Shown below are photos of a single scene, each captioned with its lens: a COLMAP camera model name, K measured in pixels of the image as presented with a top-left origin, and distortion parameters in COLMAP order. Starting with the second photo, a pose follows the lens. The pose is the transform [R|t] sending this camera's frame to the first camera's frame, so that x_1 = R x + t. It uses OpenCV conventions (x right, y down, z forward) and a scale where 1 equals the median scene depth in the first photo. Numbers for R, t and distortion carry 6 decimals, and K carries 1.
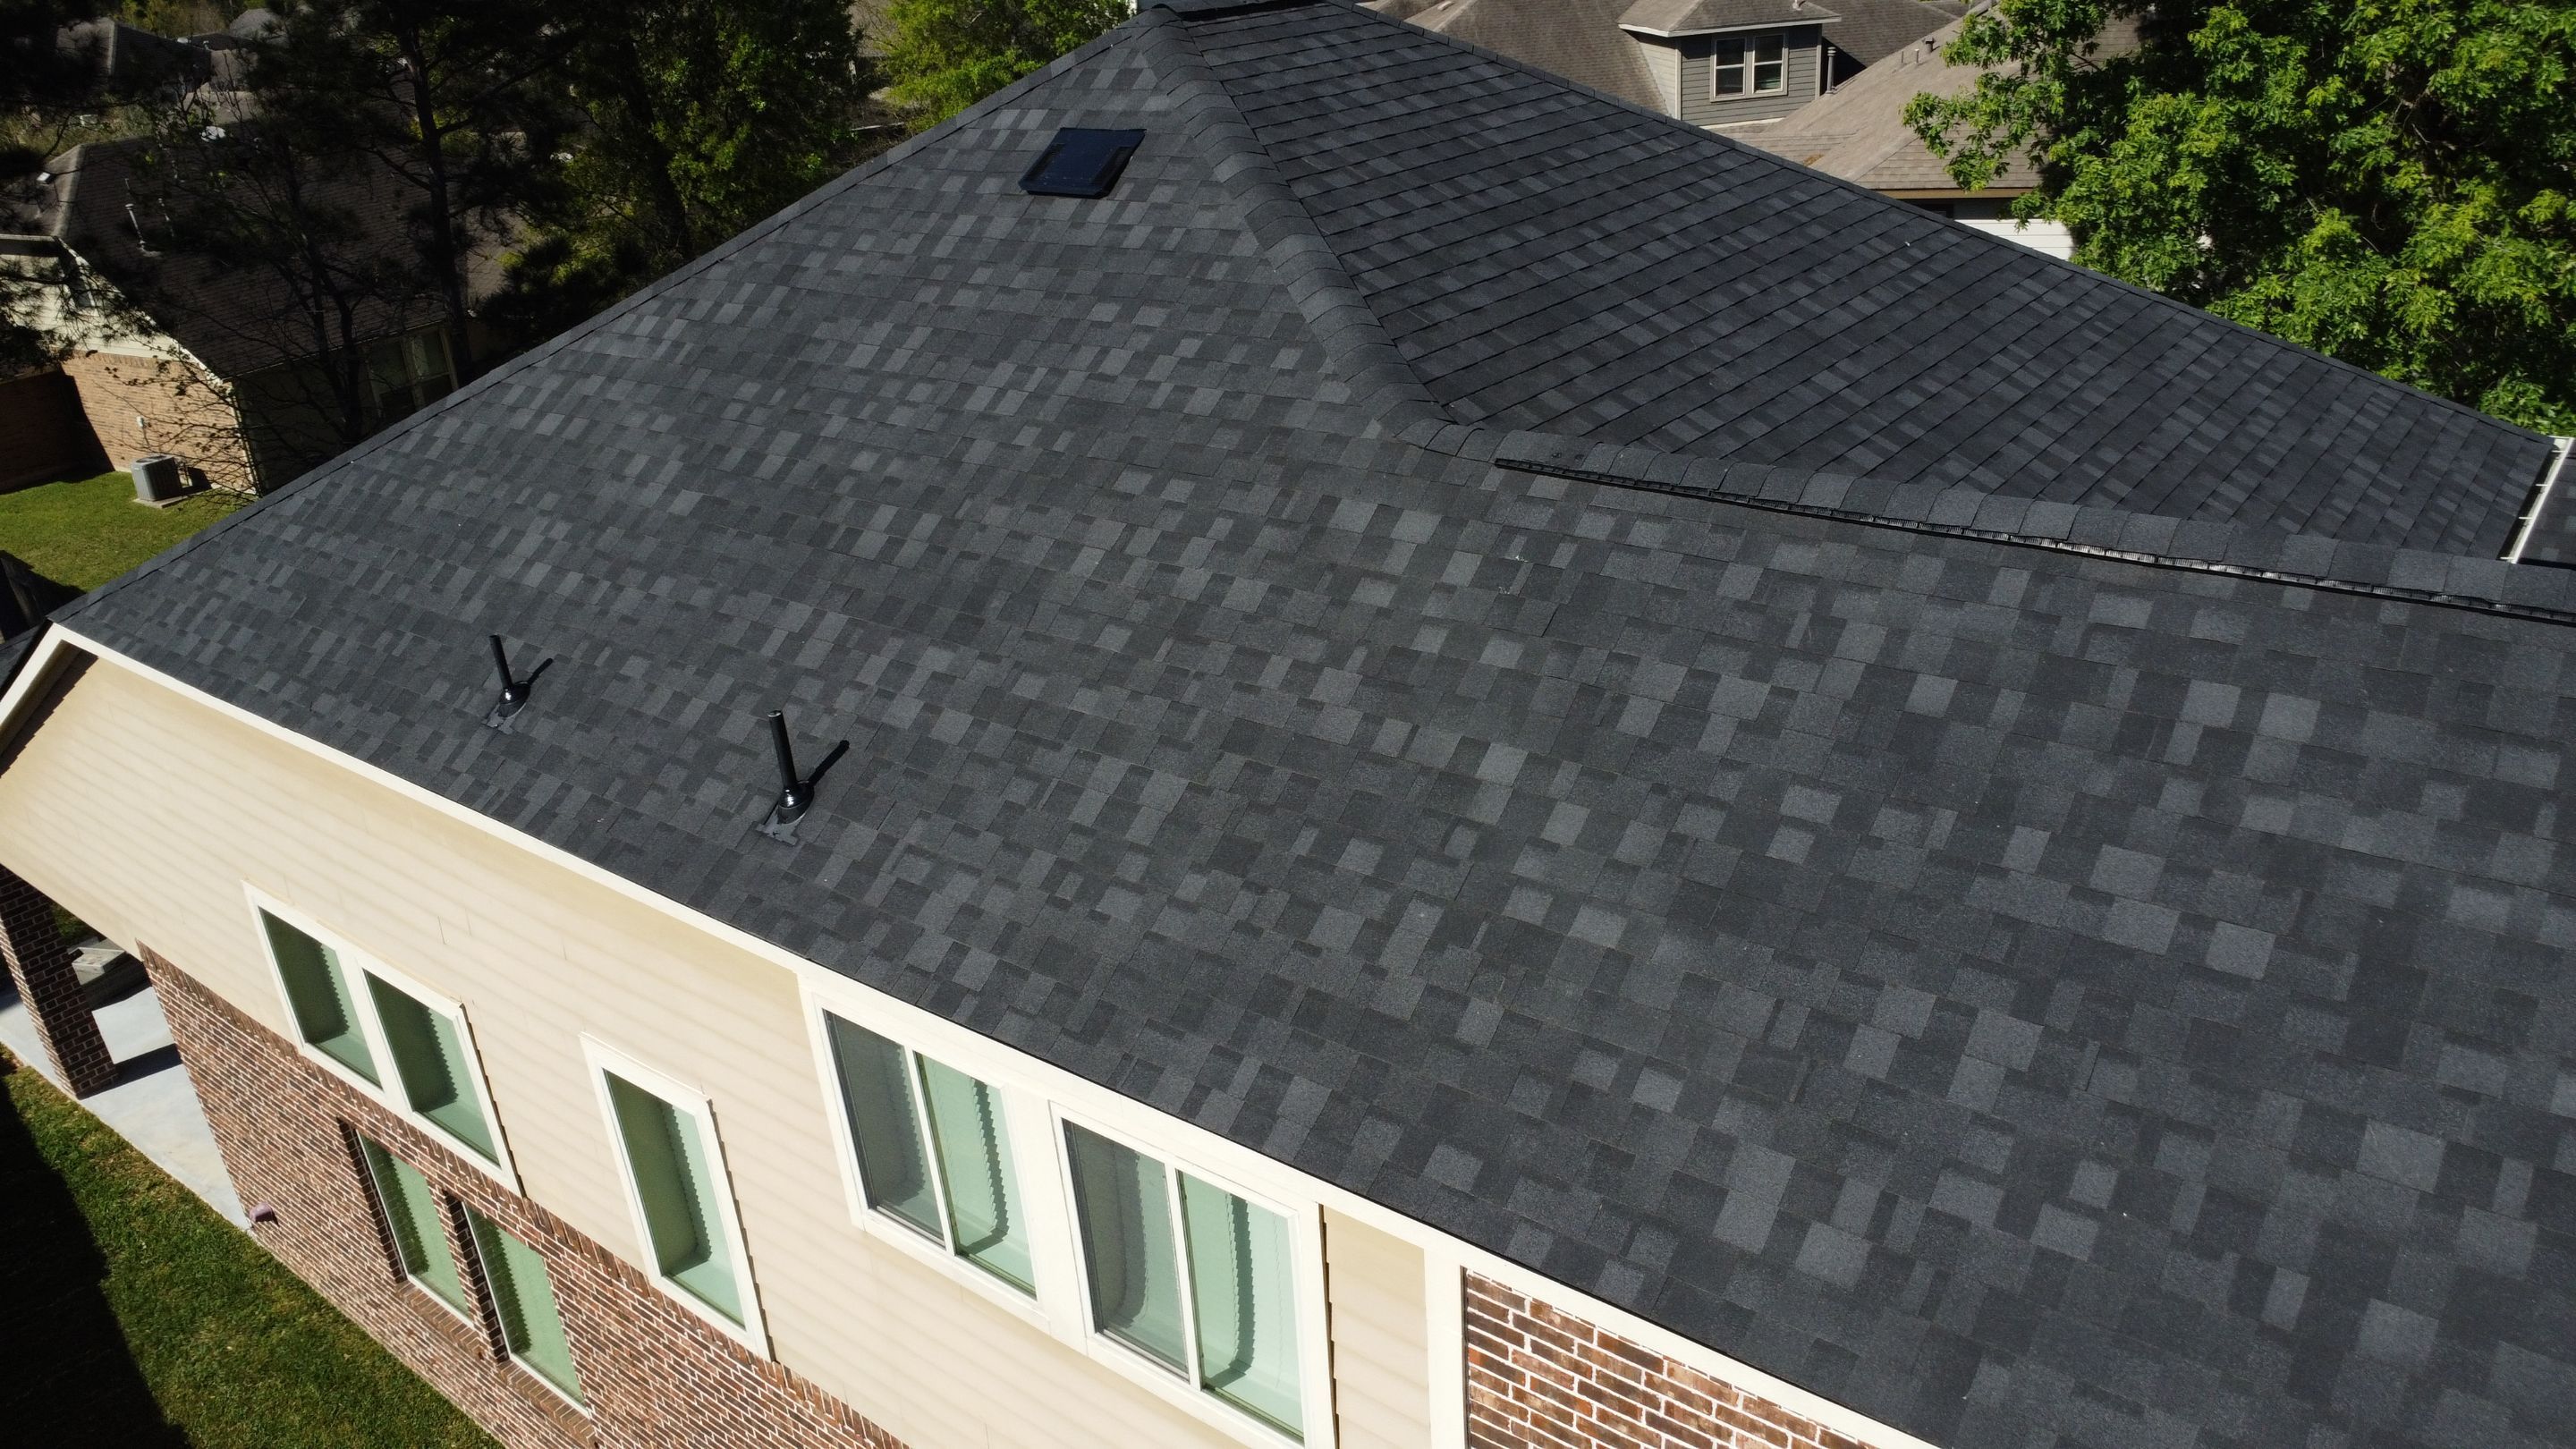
lens RADIAL K [[1863.5, 0, 1285.4], [0, 1863.5, 710.2], [0, 0, 1]] dist [-0.018709, -0.022114]
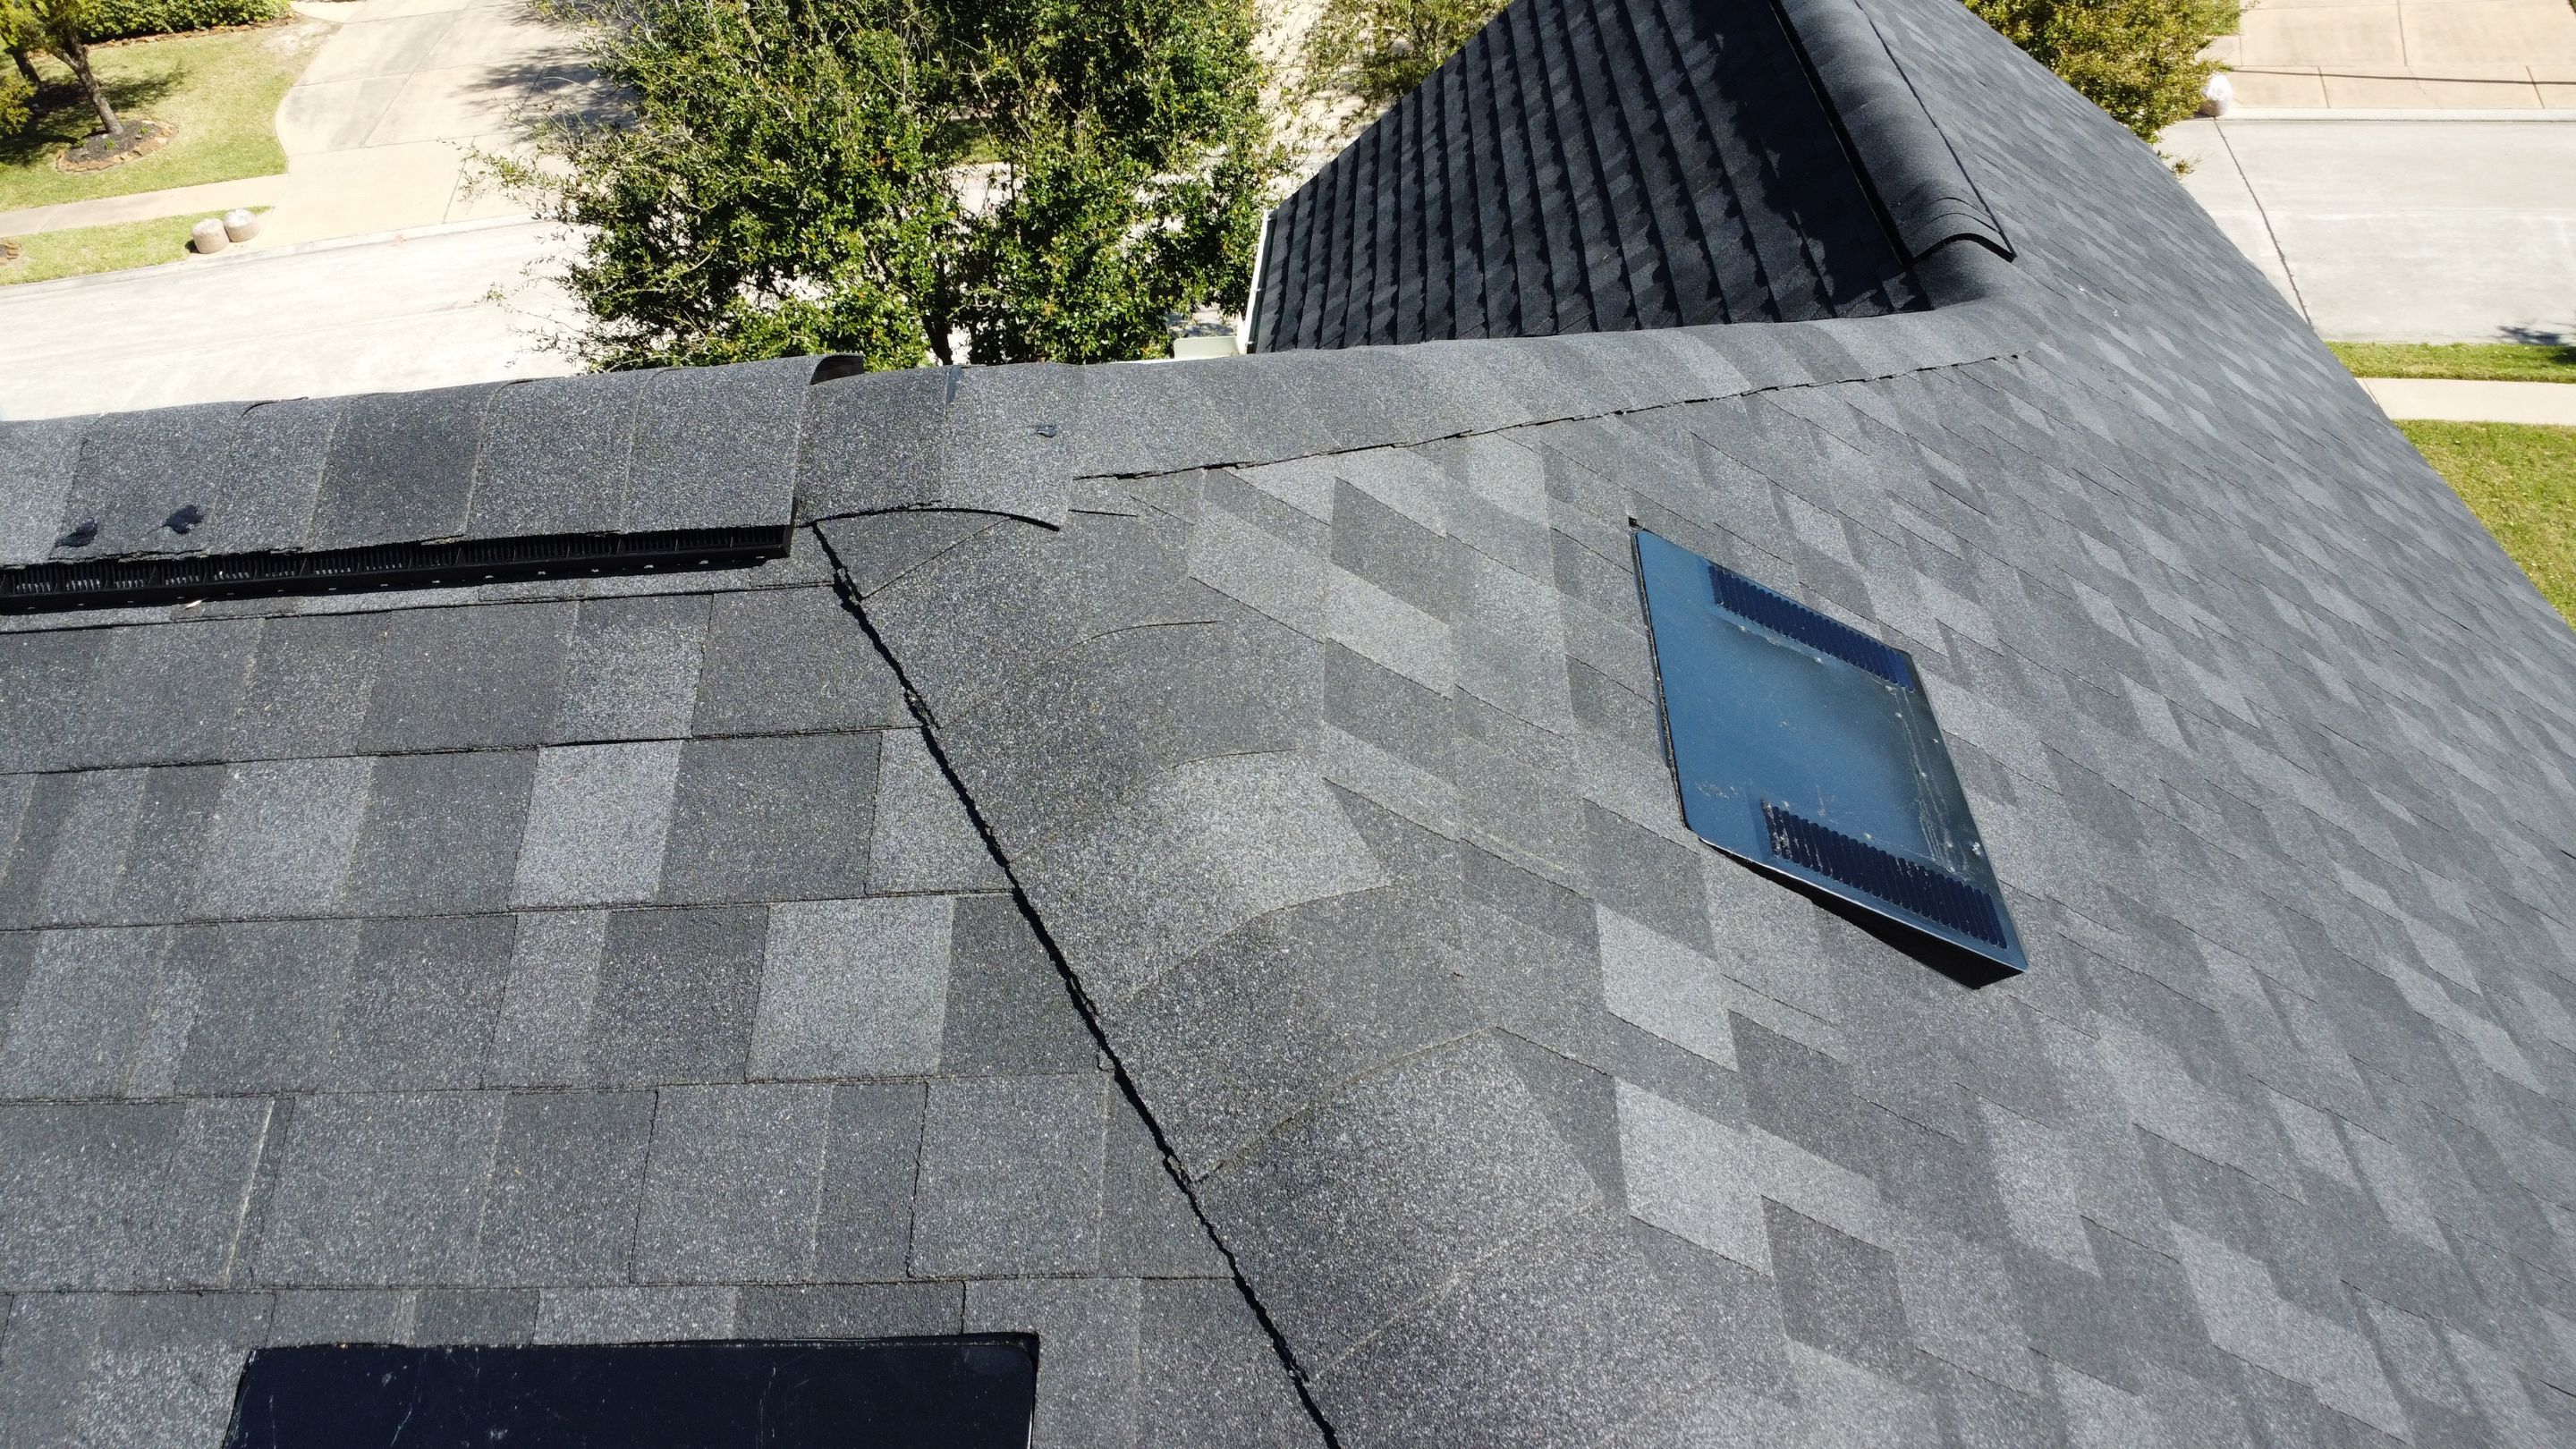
lens RADIAL K [[1863.5, 0, 1302.4], [0, 1863.5, 709.9], [0, 0, 1]] dist [-0.018709, -0.022114]
pose [[-0.571371, -0.388075, 0.723141, -0.284825], [0.452492, 0.586141, 0.672079, -0.575184], [-0.684679, 0.711222, -0.159303, 1.288091]]
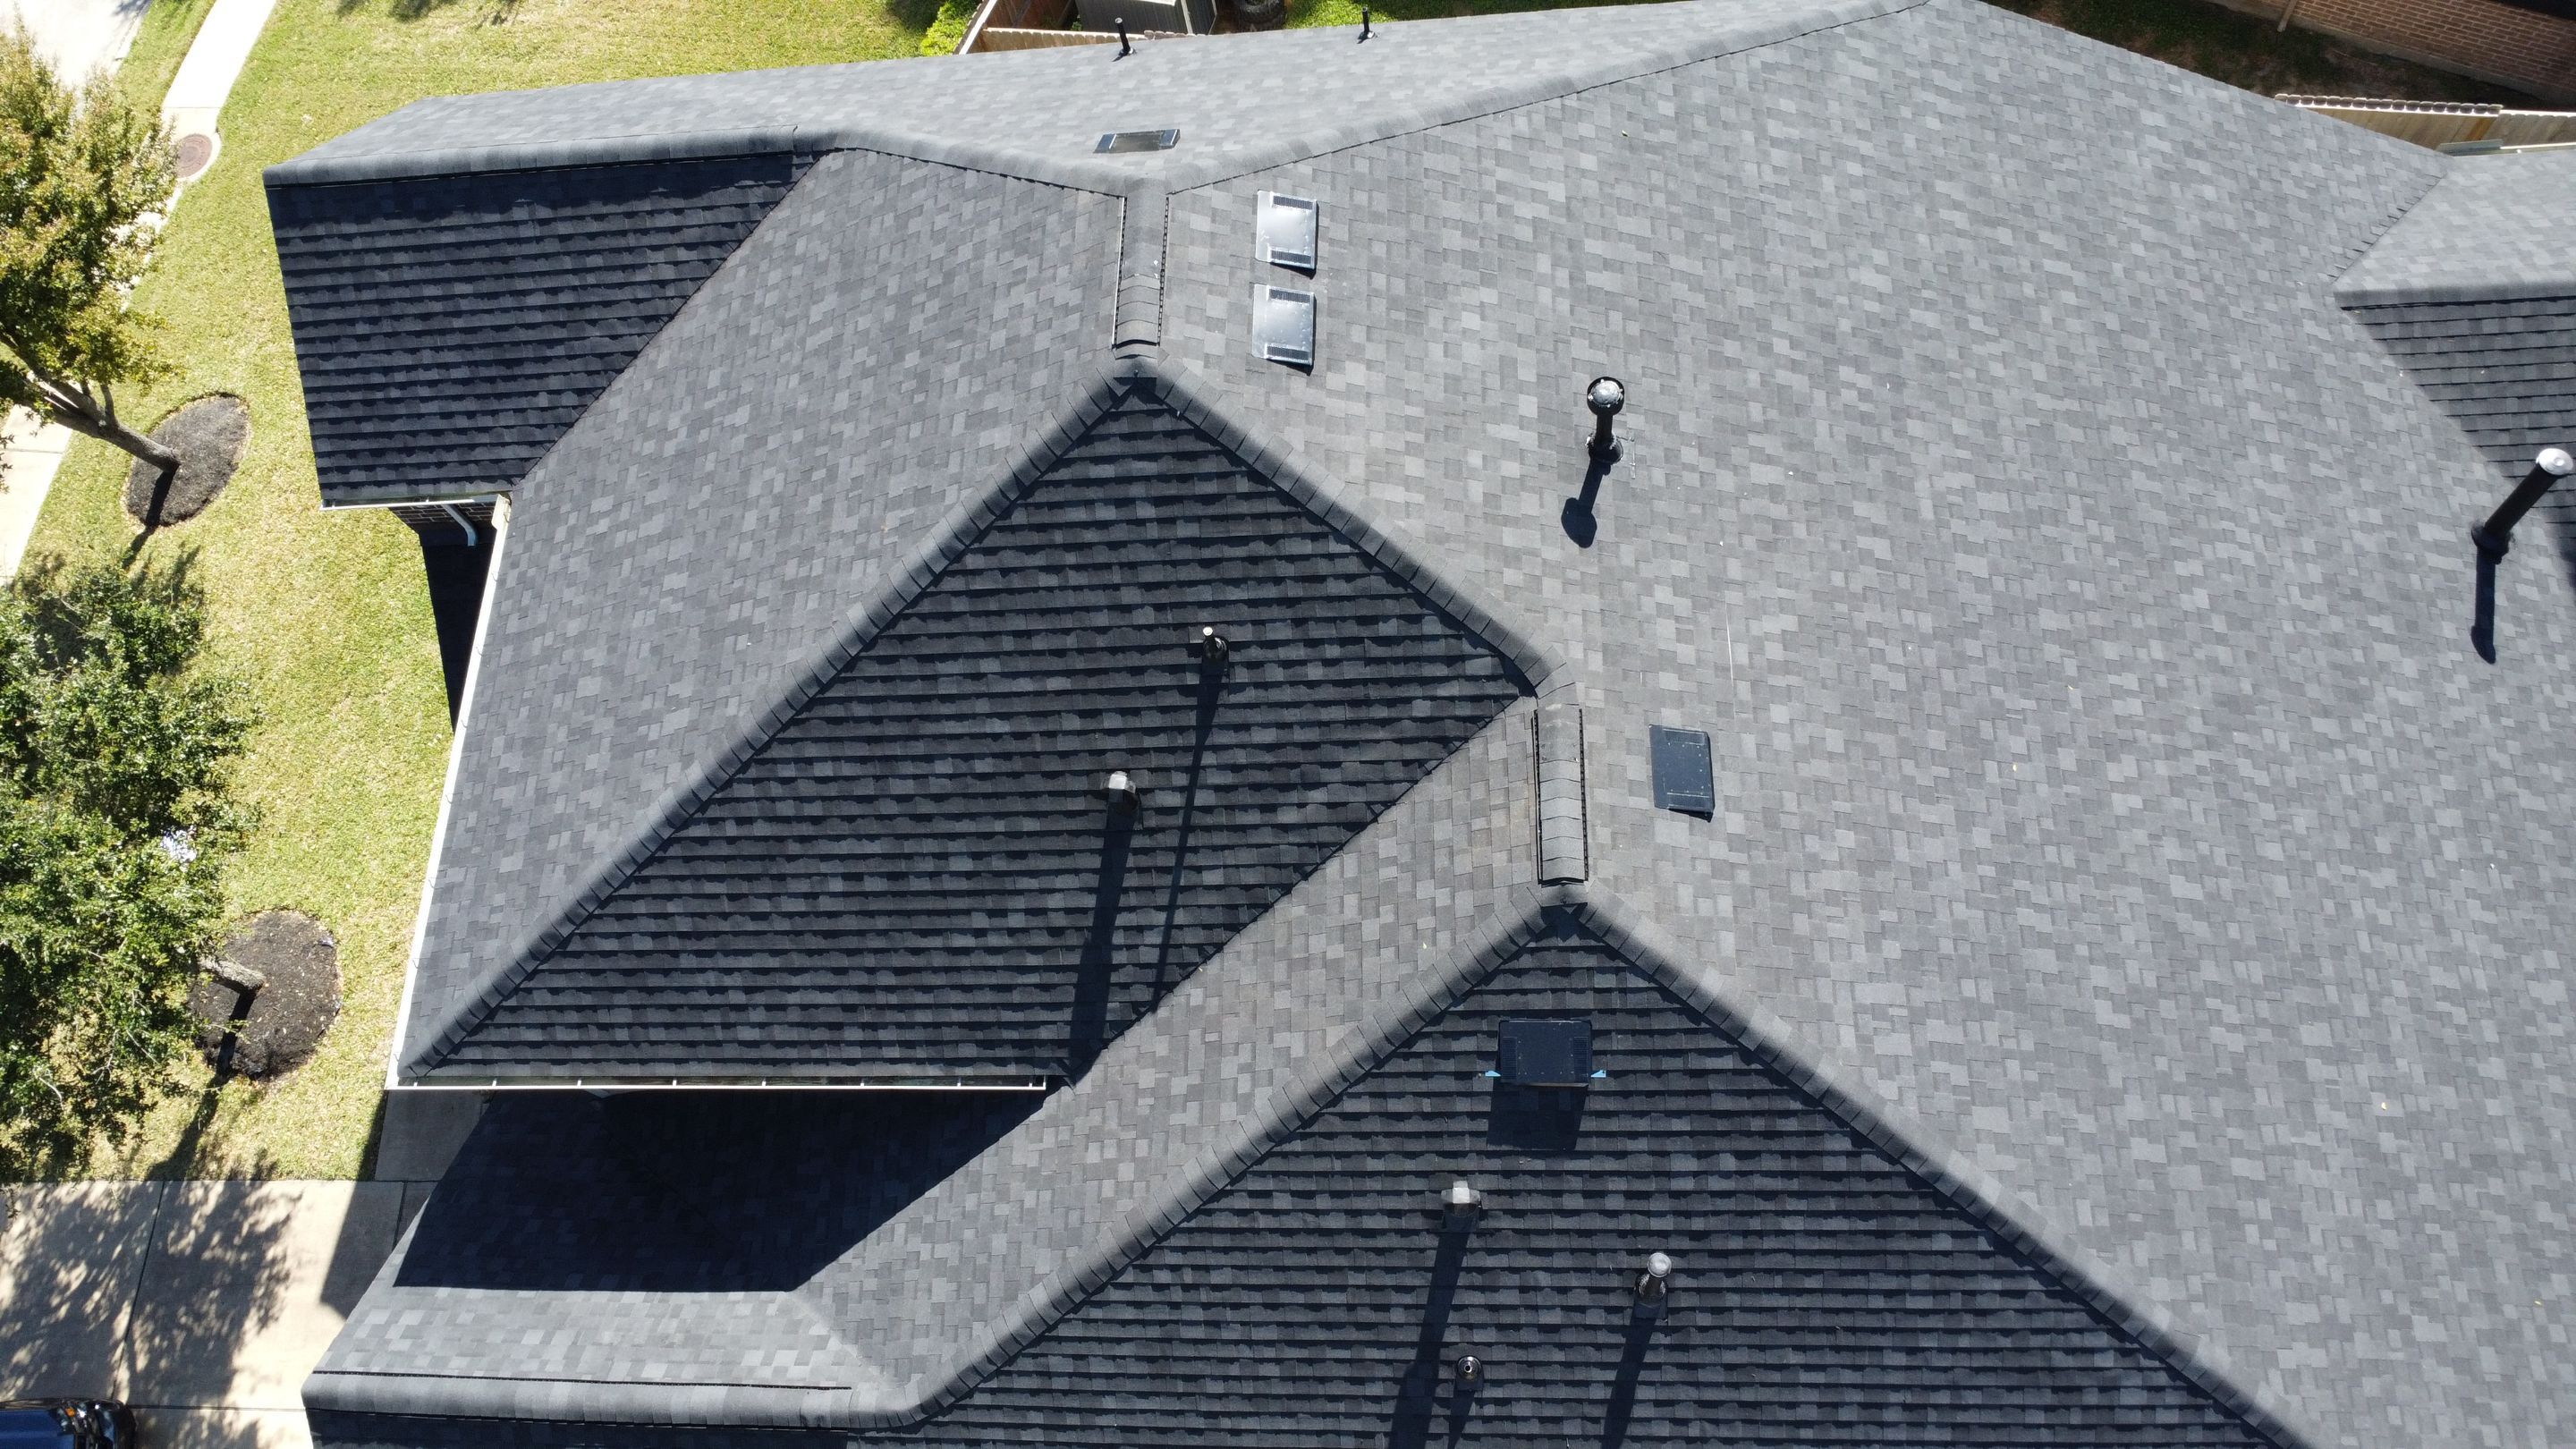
lens RADIAL K [[1863.5, 0, 1291.5], [0, 1863.5, 716.5], [0, 0, 1]] dist [-0.018709, -0.022114]
pose [[-0.784823, 0.616004, -0.067765, 0.210583], [-0.074123, 0.015255, 0.997132, -2.120480], [0.615271, 0.787595, 0.033688, 1.655878]]
